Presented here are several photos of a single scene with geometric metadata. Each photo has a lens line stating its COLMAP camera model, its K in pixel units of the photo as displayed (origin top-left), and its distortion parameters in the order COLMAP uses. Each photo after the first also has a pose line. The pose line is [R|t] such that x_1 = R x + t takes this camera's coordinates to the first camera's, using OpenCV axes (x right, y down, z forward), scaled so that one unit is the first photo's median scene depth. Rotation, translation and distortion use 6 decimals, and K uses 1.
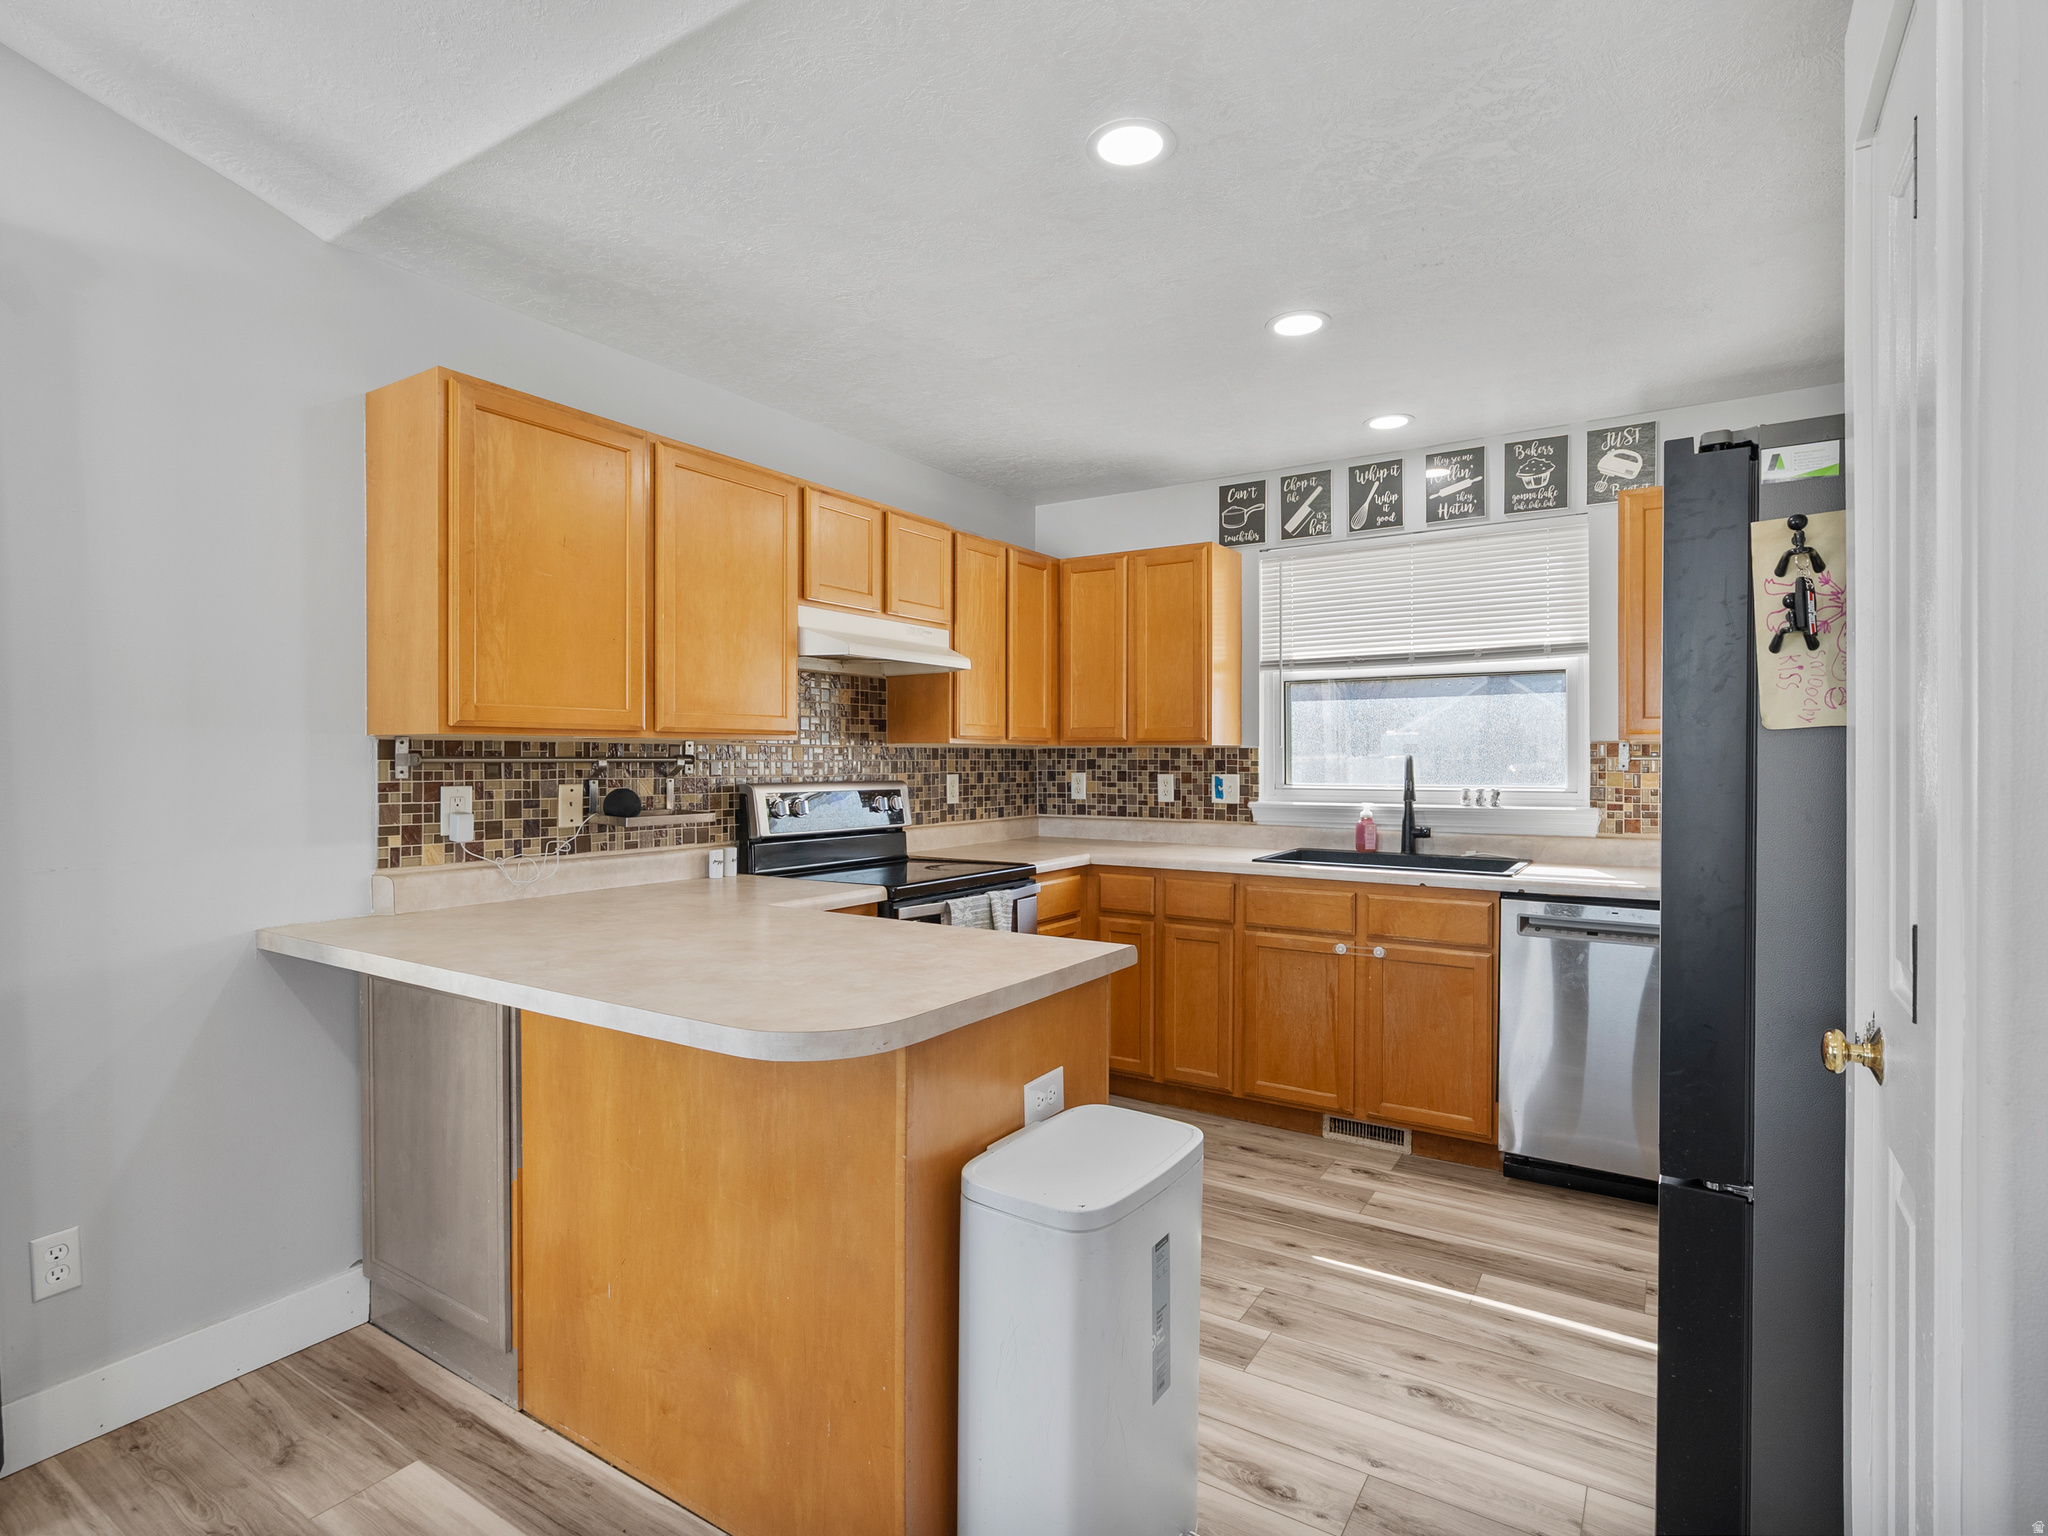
lens RADIAL K [[1043.7, 0, 1026.4], [0, 1043.7, 750.3], [0, 0, 1]] dist [0.000309, 0.001672]
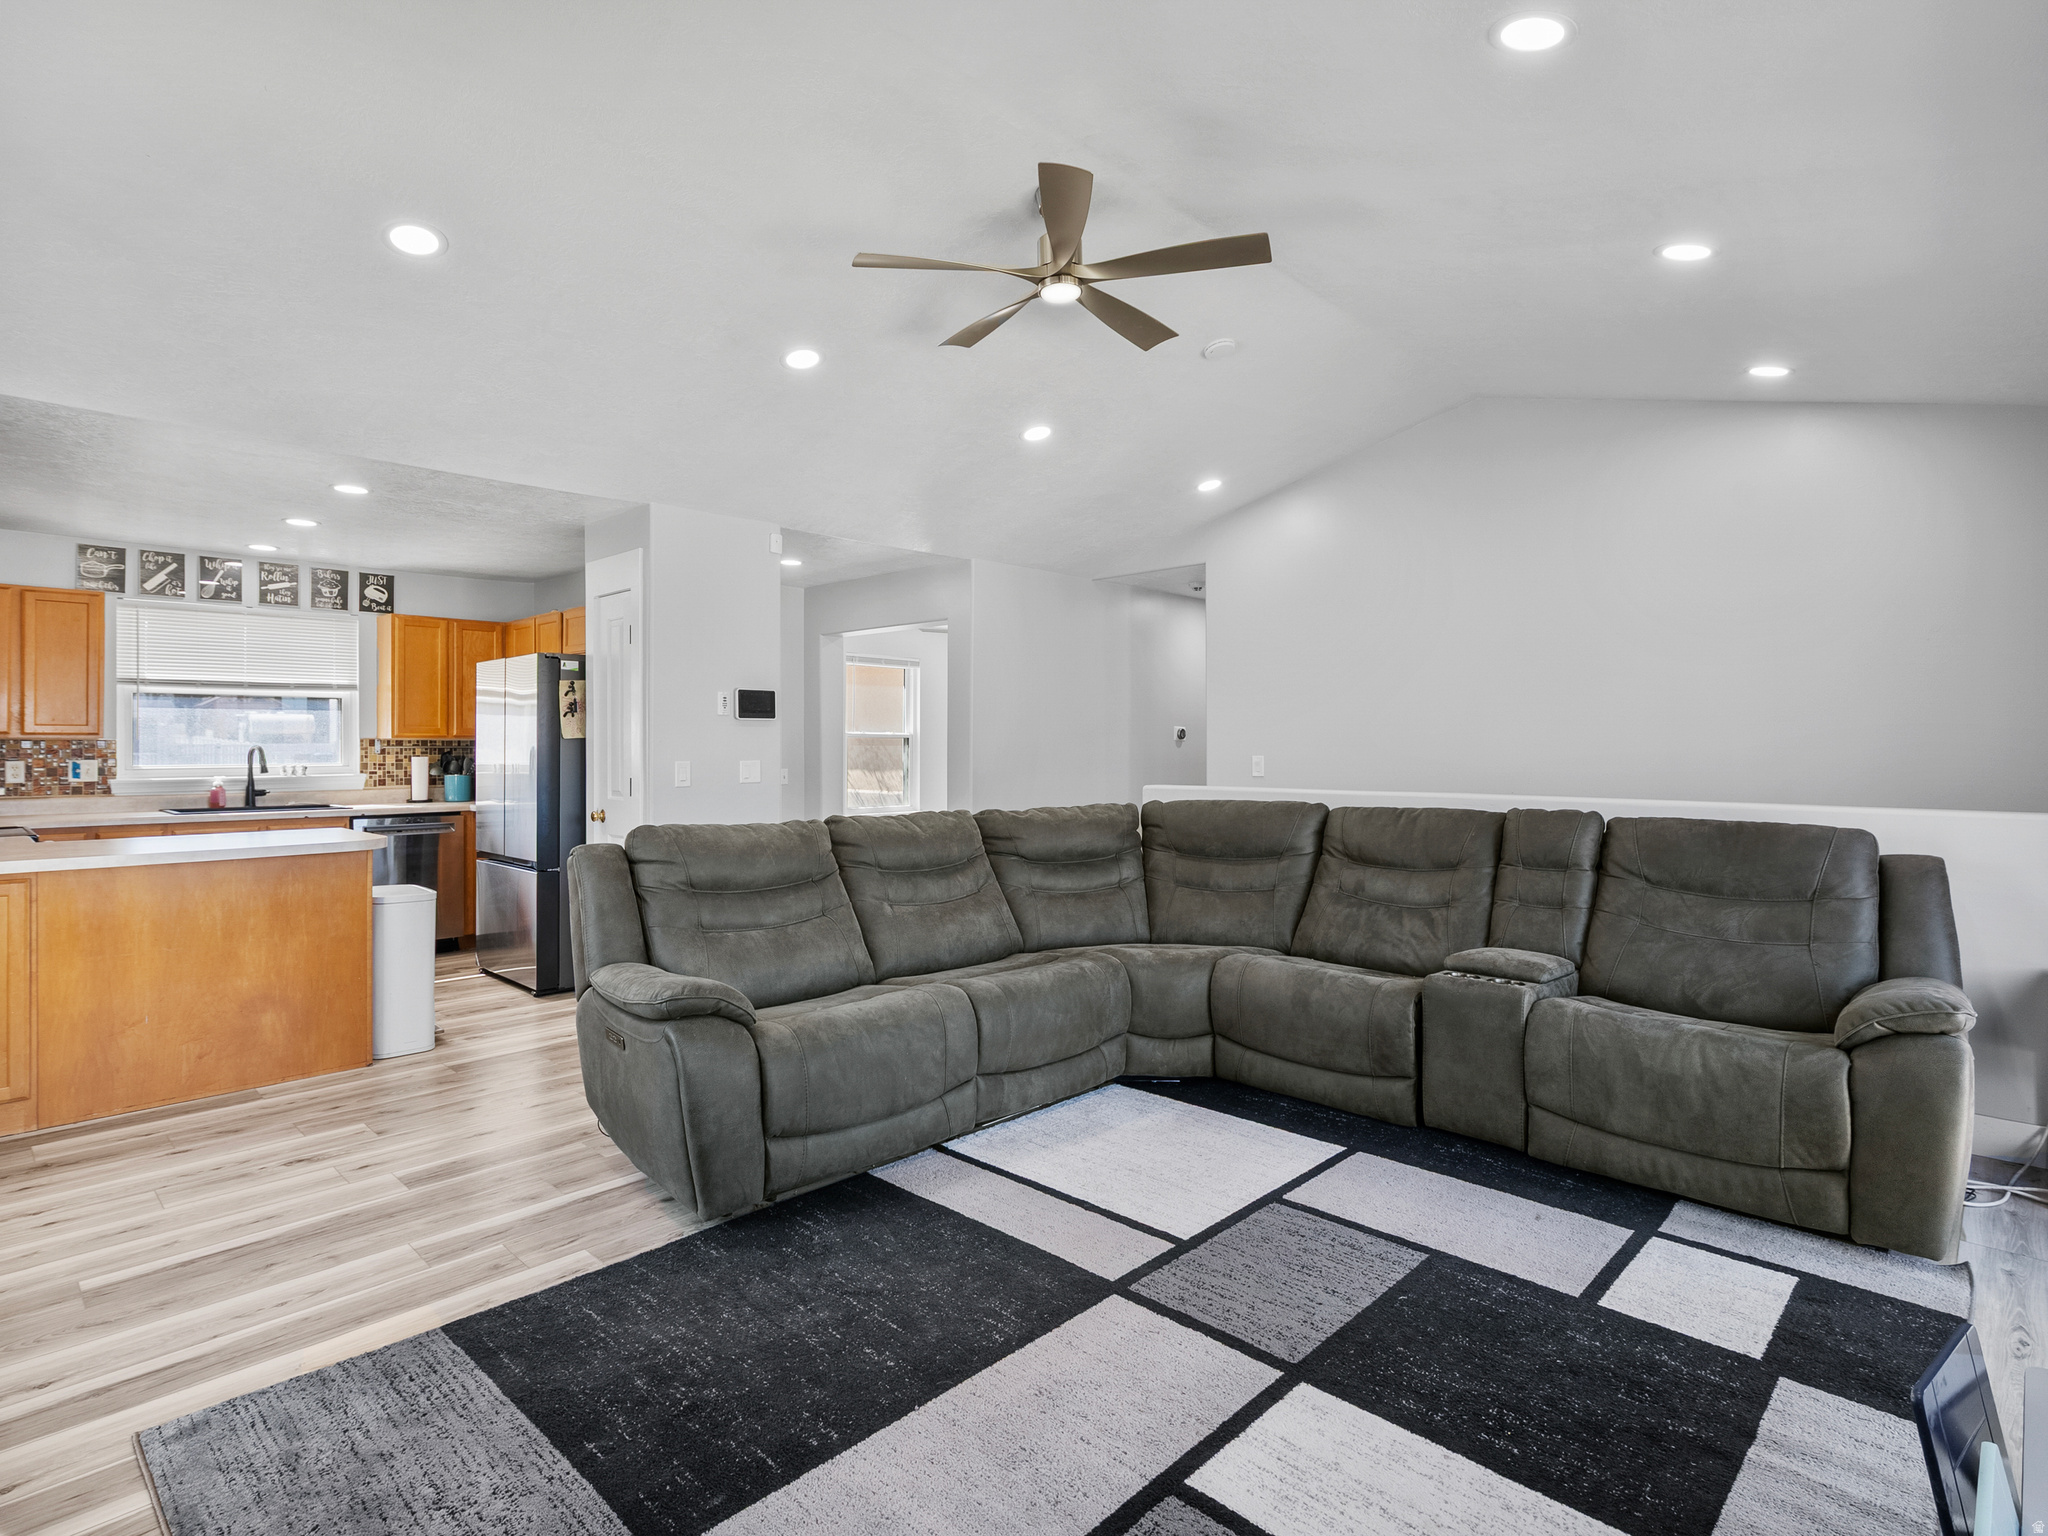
lens RADIAL K [[1043.7, 0, 1024.5], [0, 1043.7, 746.8], [0, 0, 1]] dist [0.000309, 0.001672]
pose [[0.192878, -0.001819, 0.981221, -0.940420], [-0.005386, 0.999981, 0.002913, -0.004436], [-0.981208, -0.005846, 0.192865, -0.466421]]
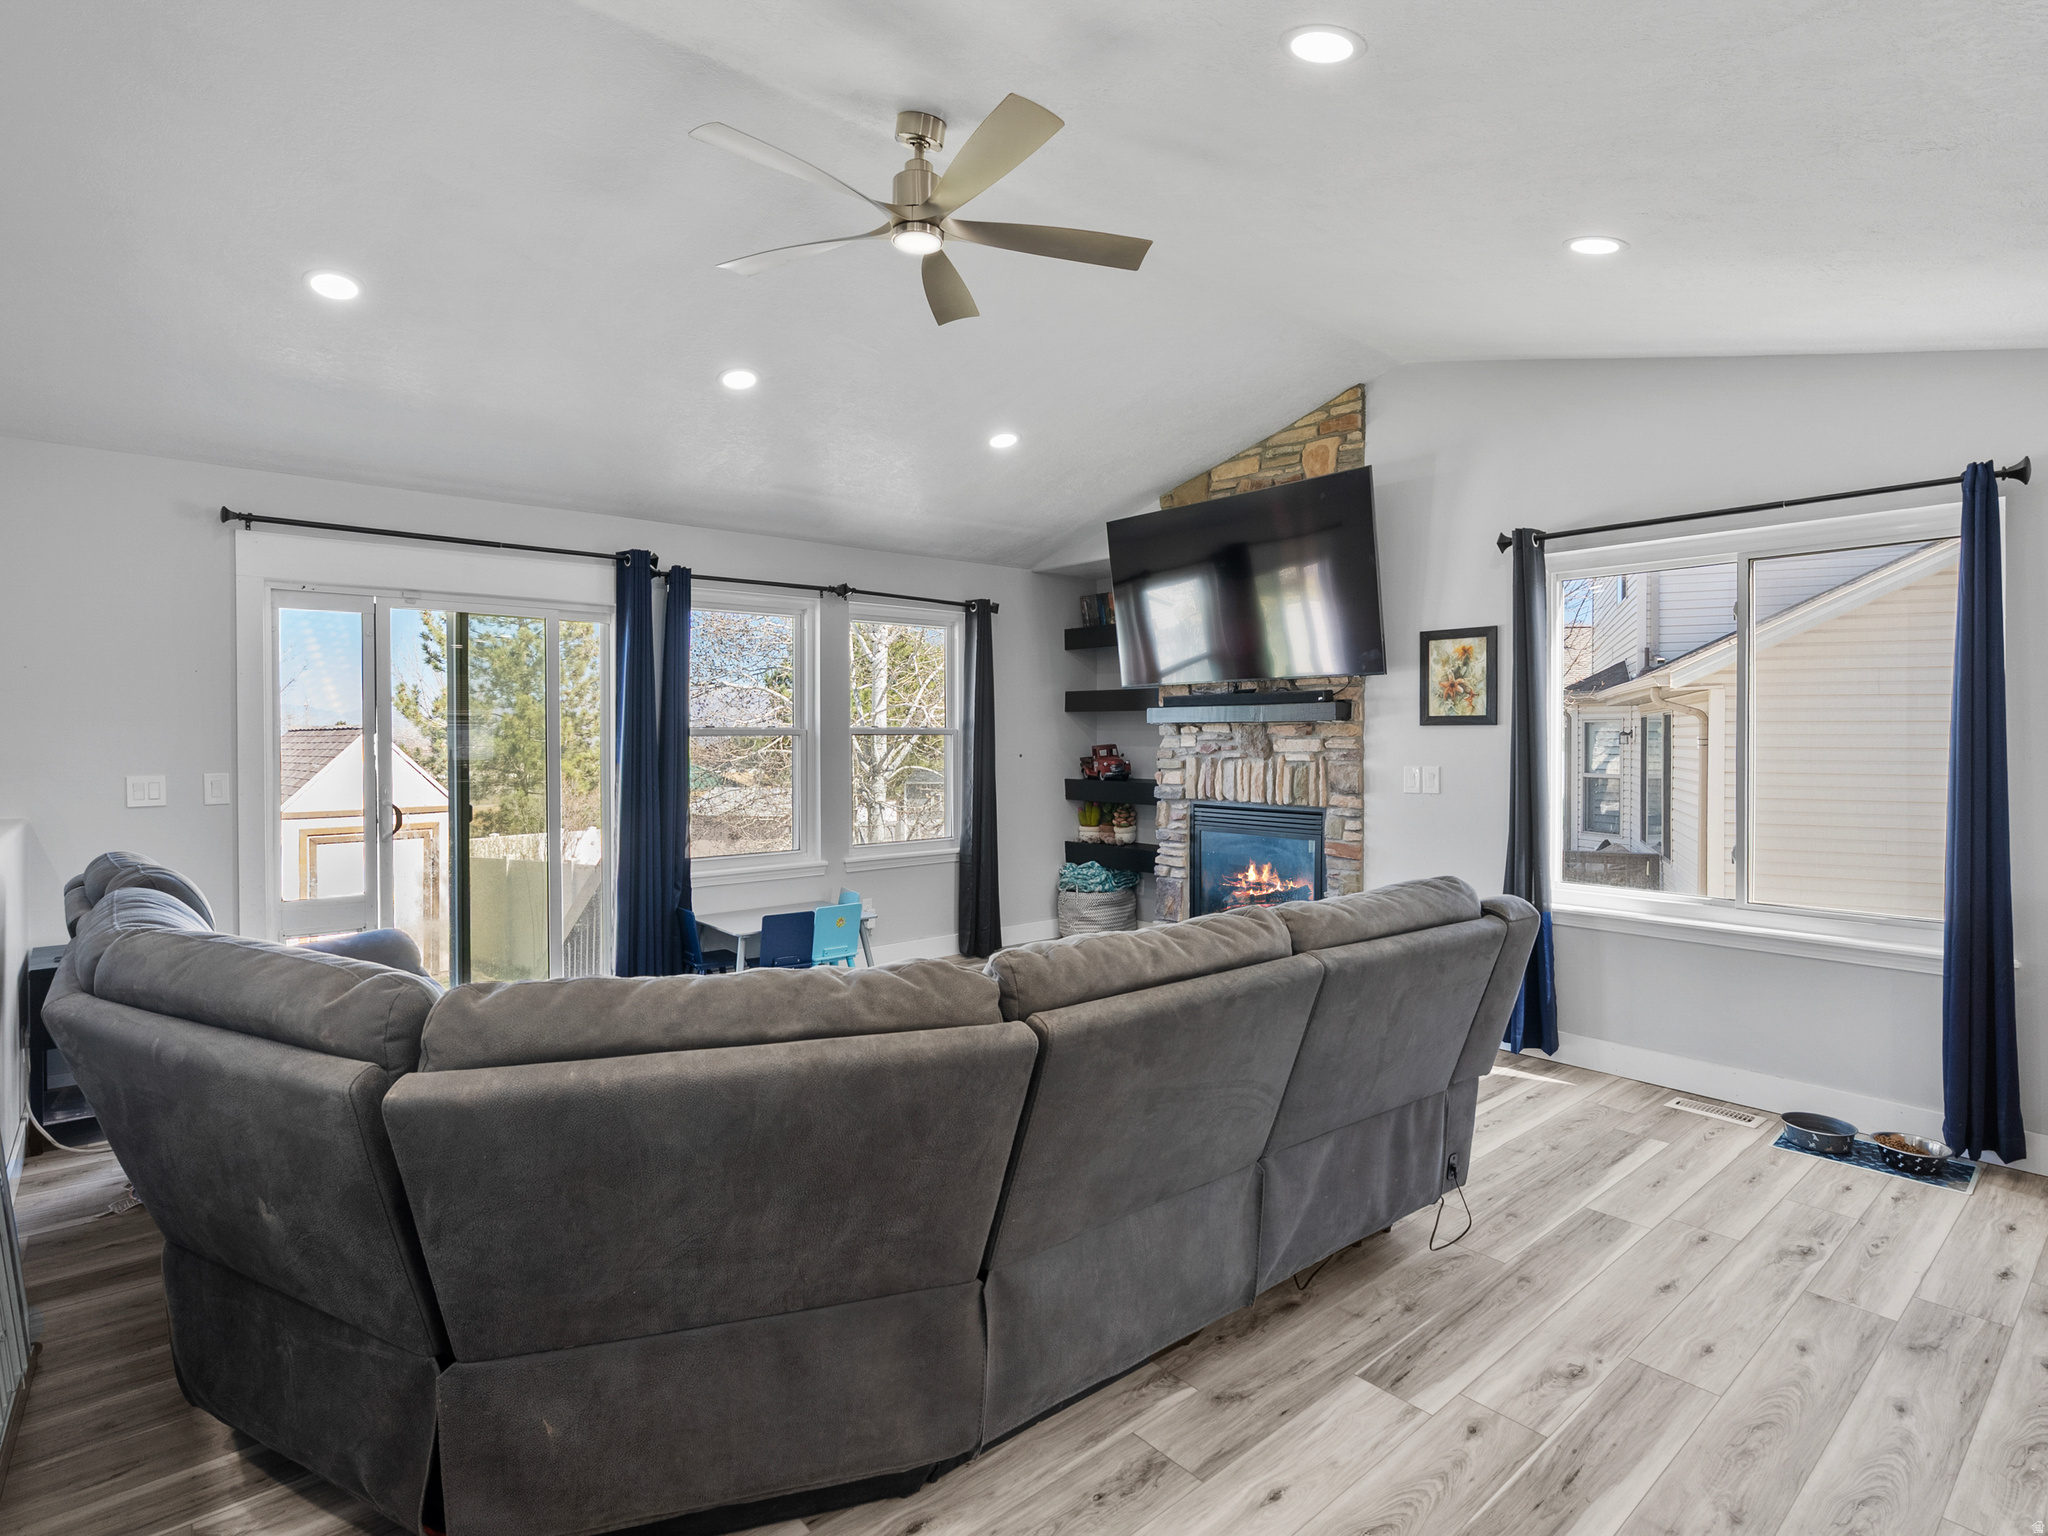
lens RADIAL K [[1043.7, 0, 1032.7], [0, 1043.7, 749.5], [0, 0, 1]] dist [0.000309, 0.001672]
pose [[-0.281097, 0.016144, -0.959543, 0.532488], [0.005925, 0.999869, 0.015087, -0.023935], [0.959661, -0.001444, -0.281156, -0.060348]]
